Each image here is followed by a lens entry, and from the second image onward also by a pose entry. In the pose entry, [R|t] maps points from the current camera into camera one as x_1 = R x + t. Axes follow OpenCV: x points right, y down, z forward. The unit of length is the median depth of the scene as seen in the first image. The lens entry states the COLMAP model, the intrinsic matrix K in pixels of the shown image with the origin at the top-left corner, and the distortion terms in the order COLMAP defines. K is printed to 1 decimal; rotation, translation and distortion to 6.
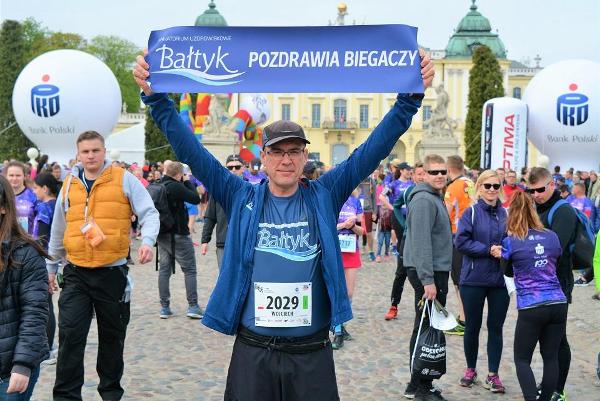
lens RADIAL K [[966.2, 0, 300.5], [0, 966.2, 201.7], [0, 0, 1]] dist [0.240182, 0.000000]
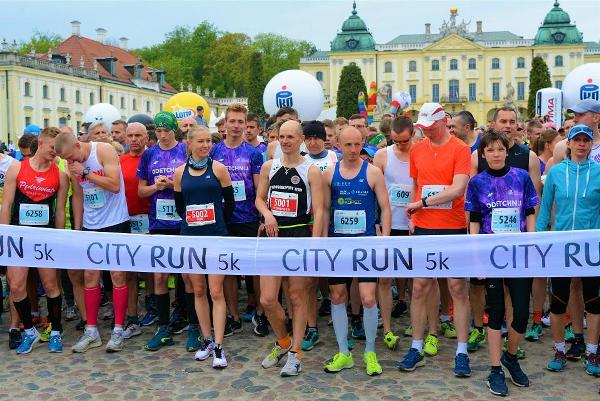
lens RADIAL K [[892.7, 0, 299.3], [0, 892.7, 200.8], [0, 0, 1]] dist [-0.019669, 0.000000]
pose [[0.990514, -0.022333, -0.135589, -0.015179], [0.027667, 0.998910, 0.037582, 0.017883], [0.134601, -0.040977, 0.990052, -0.556318]]
